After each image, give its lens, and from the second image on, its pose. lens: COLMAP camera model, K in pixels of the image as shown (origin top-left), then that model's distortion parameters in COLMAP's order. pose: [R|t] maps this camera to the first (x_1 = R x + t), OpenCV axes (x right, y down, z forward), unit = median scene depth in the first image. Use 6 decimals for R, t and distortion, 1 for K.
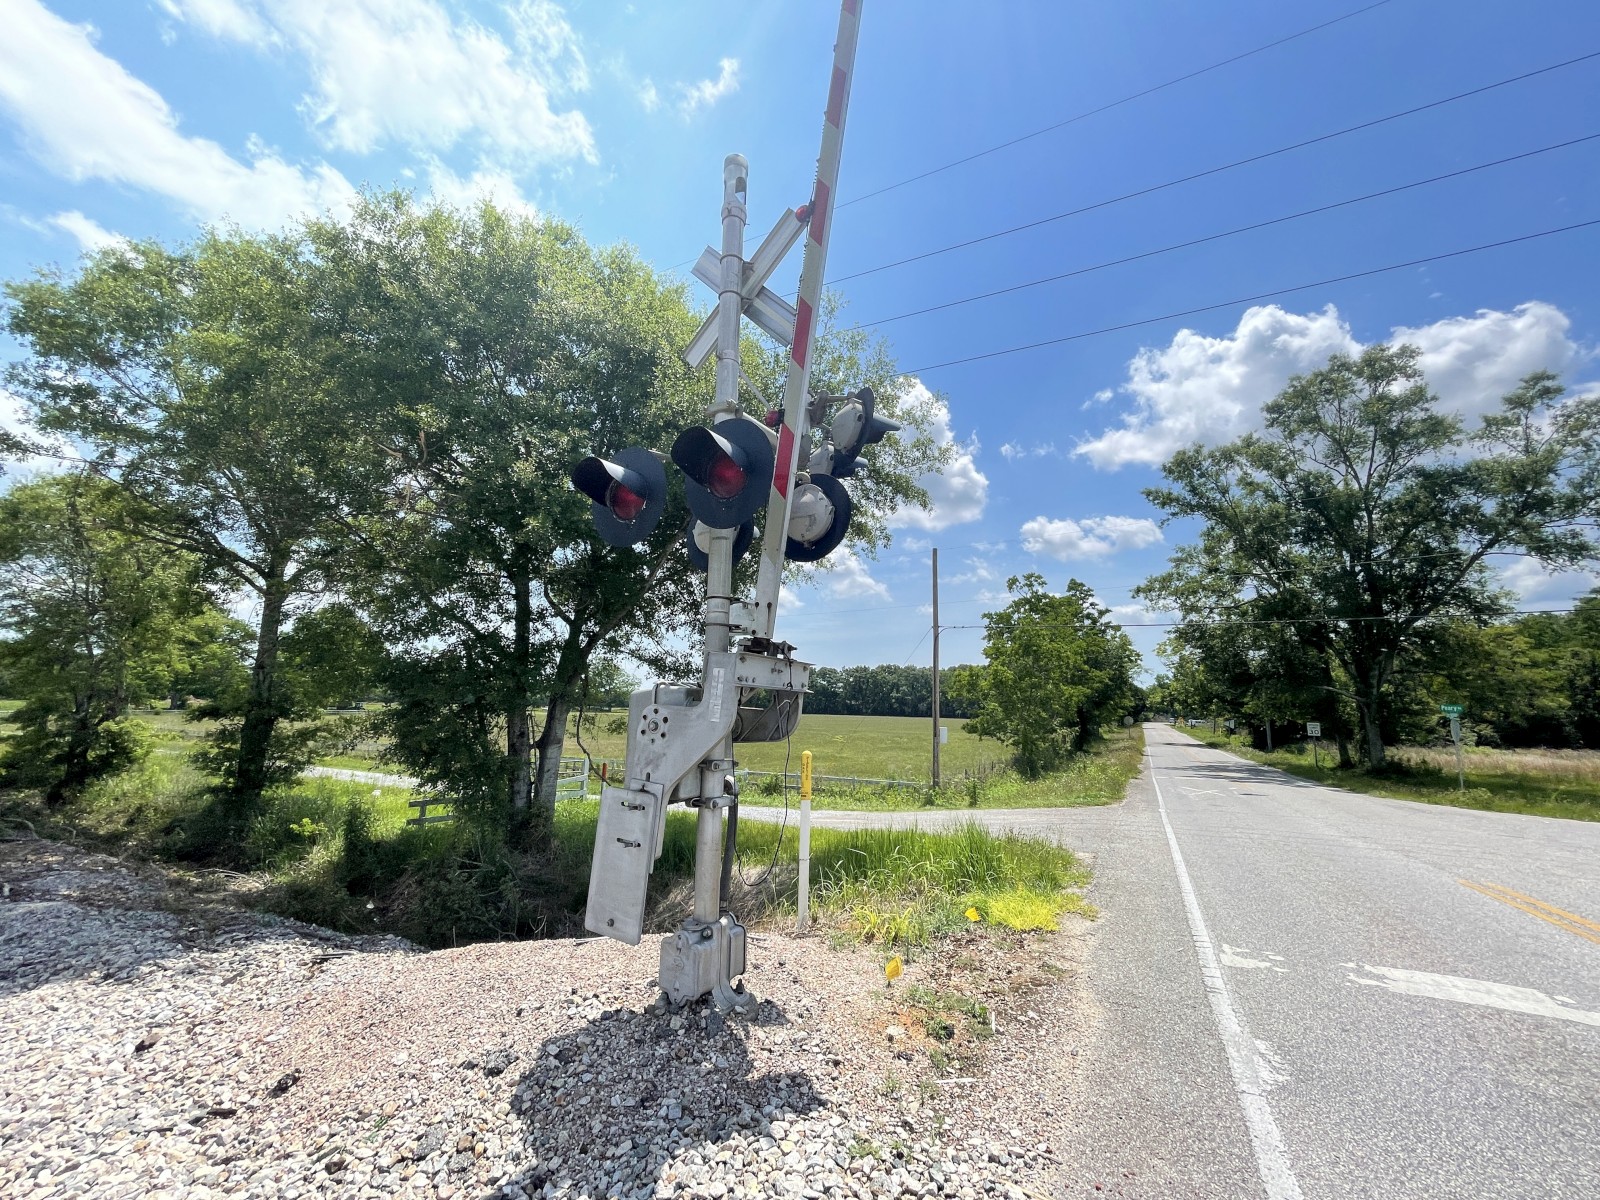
lens RADIAL K [[645.0, 0, 796.8], [0, 645.0, 596.5], [0, 0, 1]] dist [-0.001191, -0.000289]
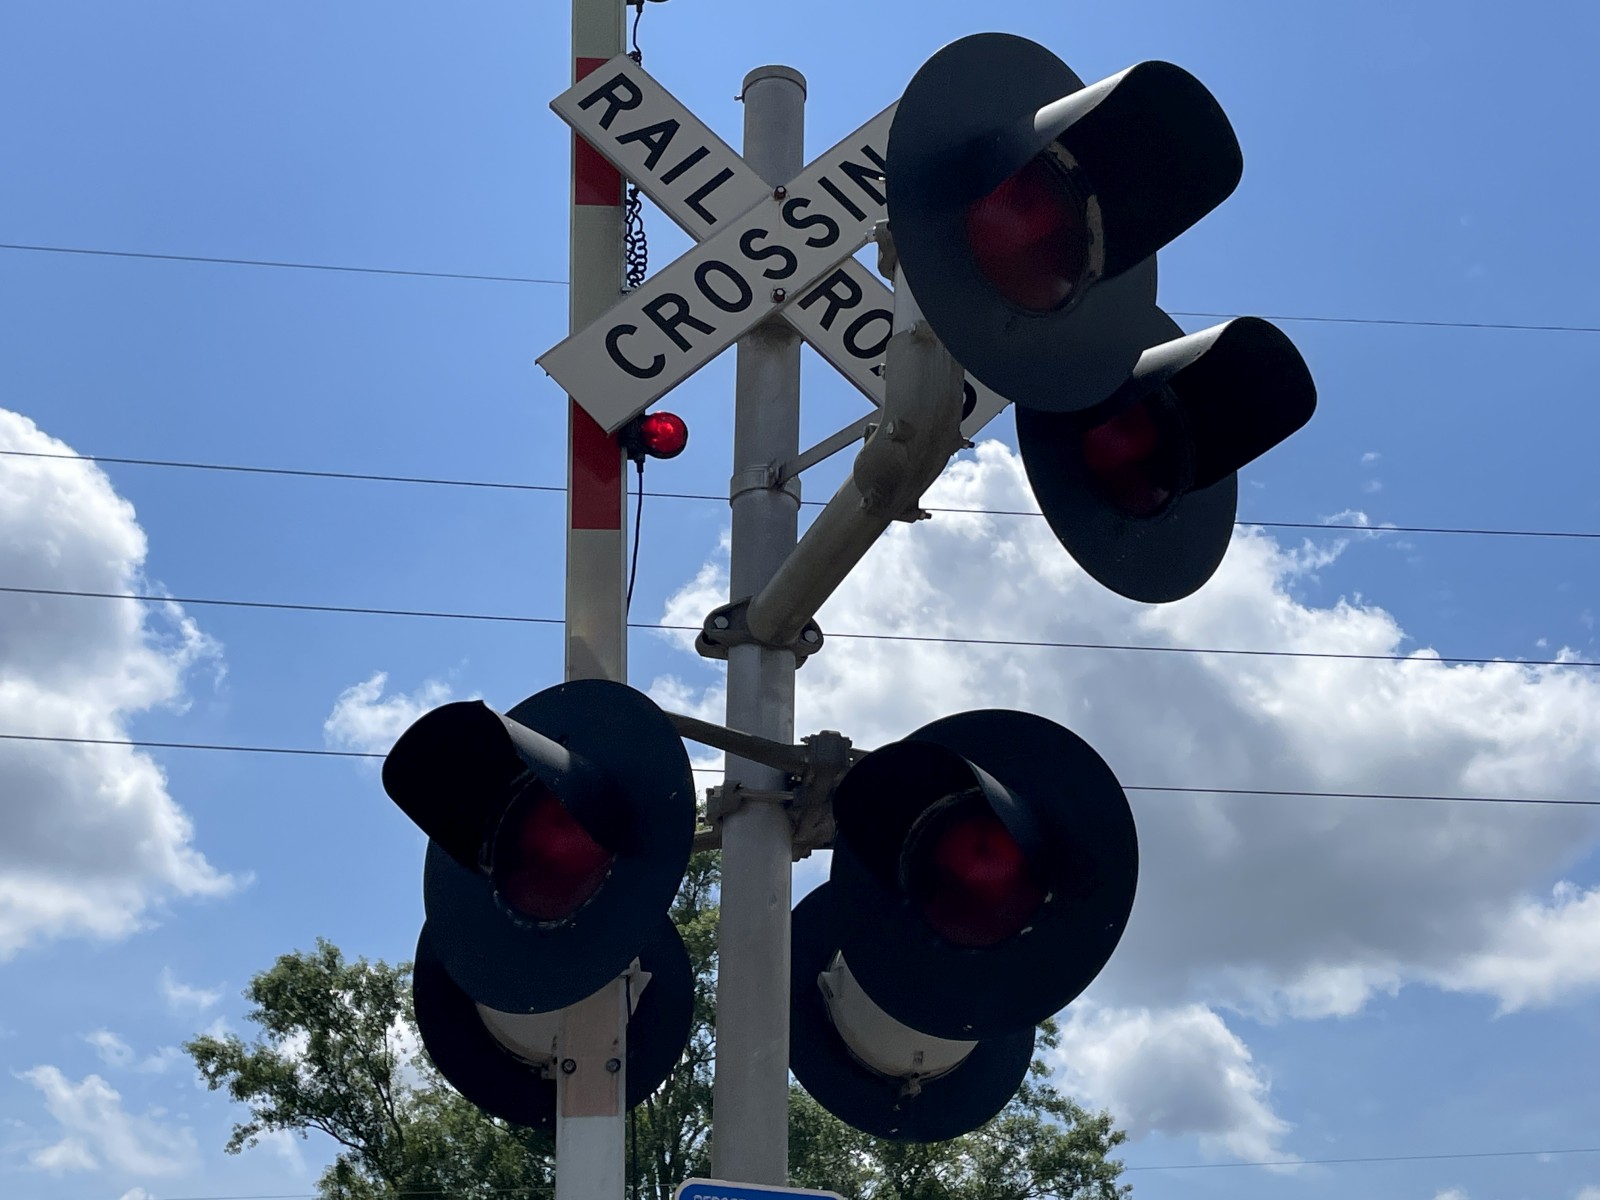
lens RADIAL K [[2295.3, 0, 794.2], [0, 2295.3, 566.5], [0, 0, 1]] dist [0.191524, -0.526785]
pose [[0.830761, 0.236190, 0.504035, 0.096524], [-0.088331, 0.949977, -0.299568, -0.063196], [-0.549577, 0.204348, 0.810066, -0.404968]]
